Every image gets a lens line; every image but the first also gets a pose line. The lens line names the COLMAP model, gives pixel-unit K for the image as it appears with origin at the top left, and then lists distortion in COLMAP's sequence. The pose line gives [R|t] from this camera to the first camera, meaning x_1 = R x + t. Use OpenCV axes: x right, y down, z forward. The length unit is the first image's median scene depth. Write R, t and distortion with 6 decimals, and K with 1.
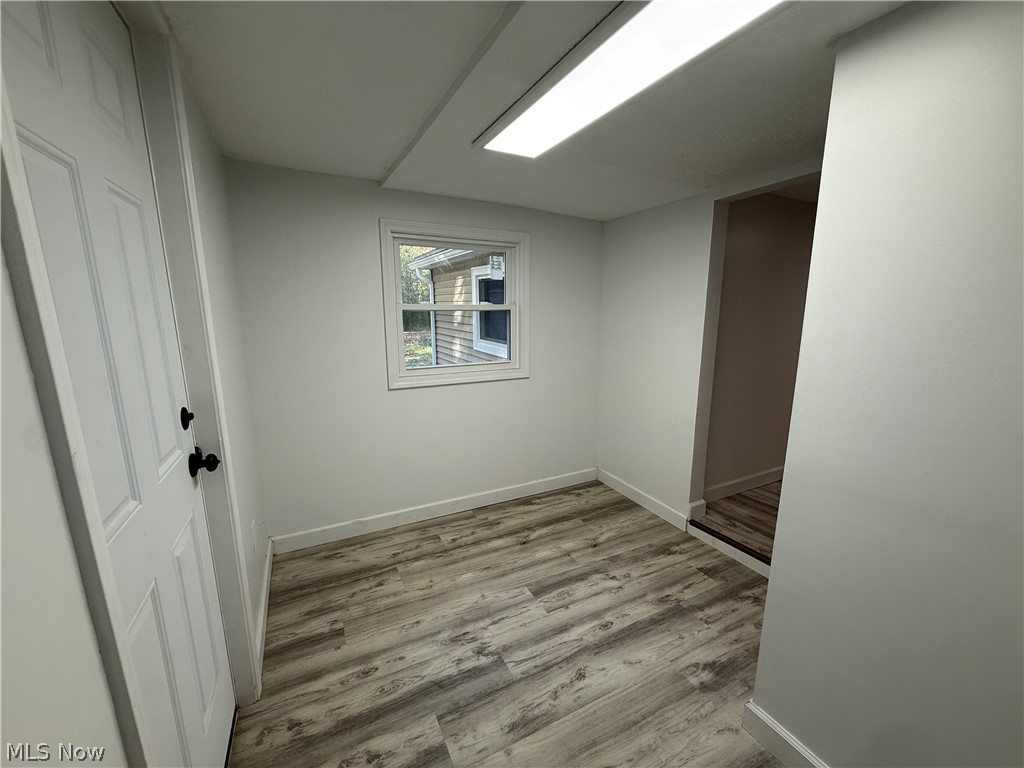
lens RADIAL K [[407.4, 0, 512.4], [0, 407.4, 387.7], [0, 0, 1]] dist [0.001180, 0.000032]
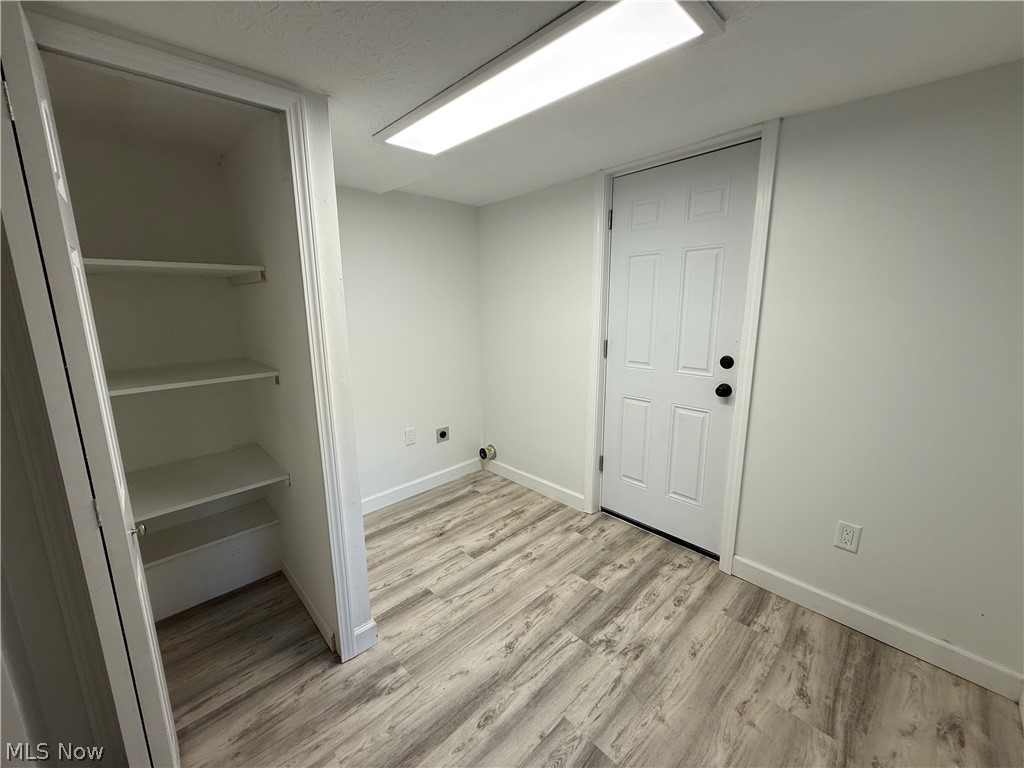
lens RADIAL K [[407.4, 0, 510.8], [0, 407.4, 381.2], [0, 0, 1]] dist [0.001180, 0.000032]
pose [[-0.959913, 0.061041, -0.273571, 0.394142], [-0.047033, 0.927086, 0.371887, -0.317686], [0.276324, 0.369846, -0.887051, 1.610612]]
